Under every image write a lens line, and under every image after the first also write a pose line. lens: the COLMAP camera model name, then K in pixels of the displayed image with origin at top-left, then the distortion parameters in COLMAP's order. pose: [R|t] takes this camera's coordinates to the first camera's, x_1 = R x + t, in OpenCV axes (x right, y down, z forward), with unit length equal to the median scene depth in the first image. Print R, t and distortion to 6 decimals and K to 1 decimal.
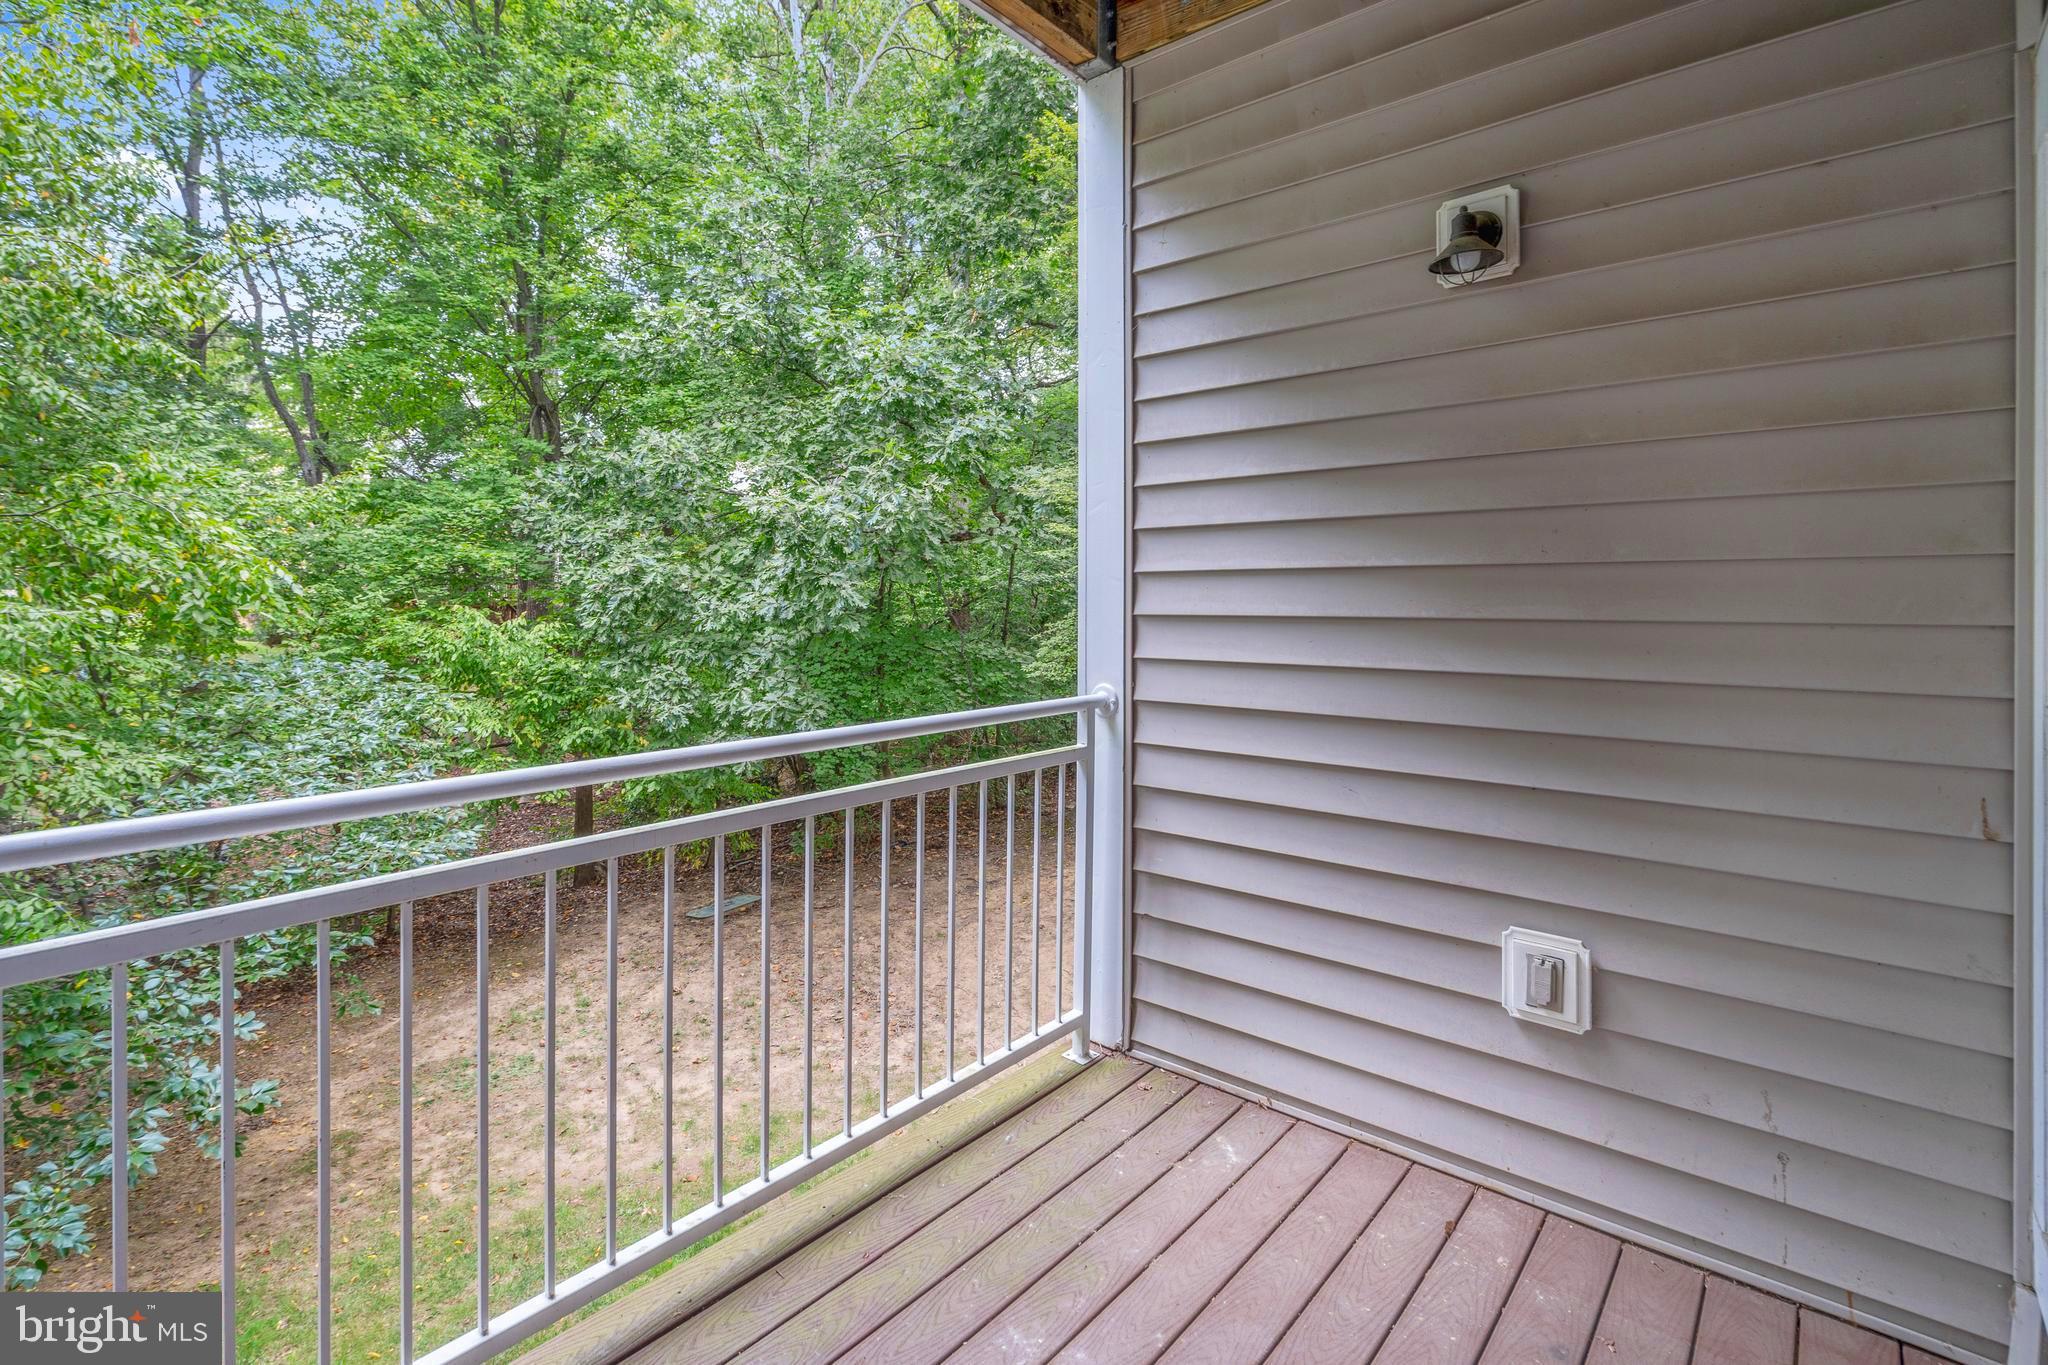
lens RADIAL K [[946.0, 0, 992.5], [0, 946.0, 601.8], [0, 0, 1]] dist [-0.000507, 0.002848]
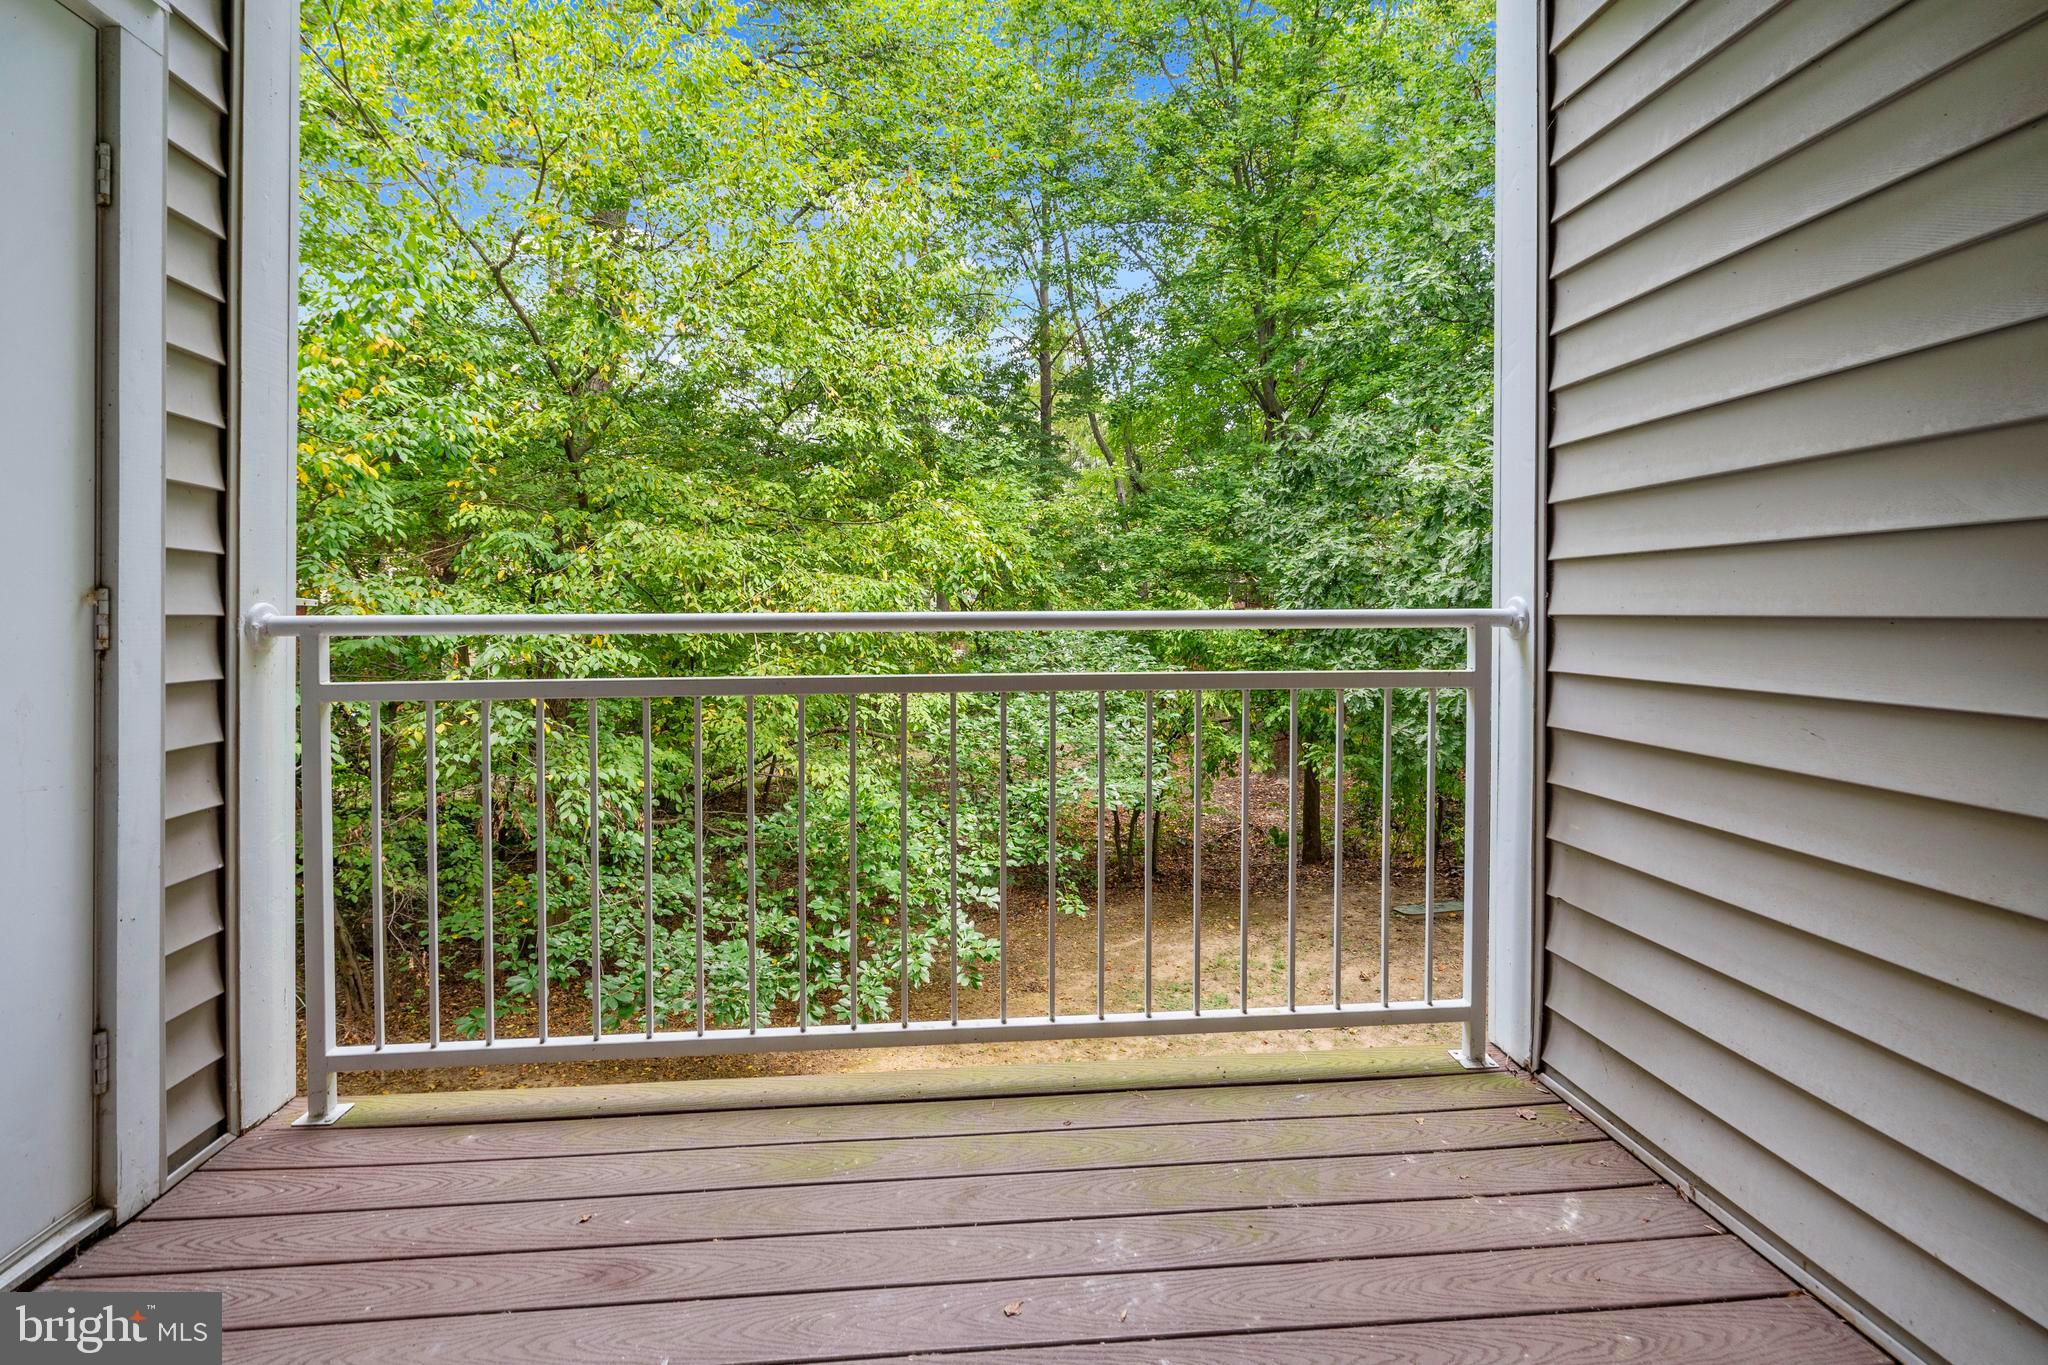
lens RADIAL K [[946.0, 0, 1041.1], [0, 946.0, 611.0], [0, 0, 1]] dist [-0.000507, 0.002848]
pose [[0.736050, -0.000438, -0.676927, 0.182699], [0.003087, 0.999992, 0.002709, 0.048976], [0.676920, -0.004083, 0.736045, 0.083785]]
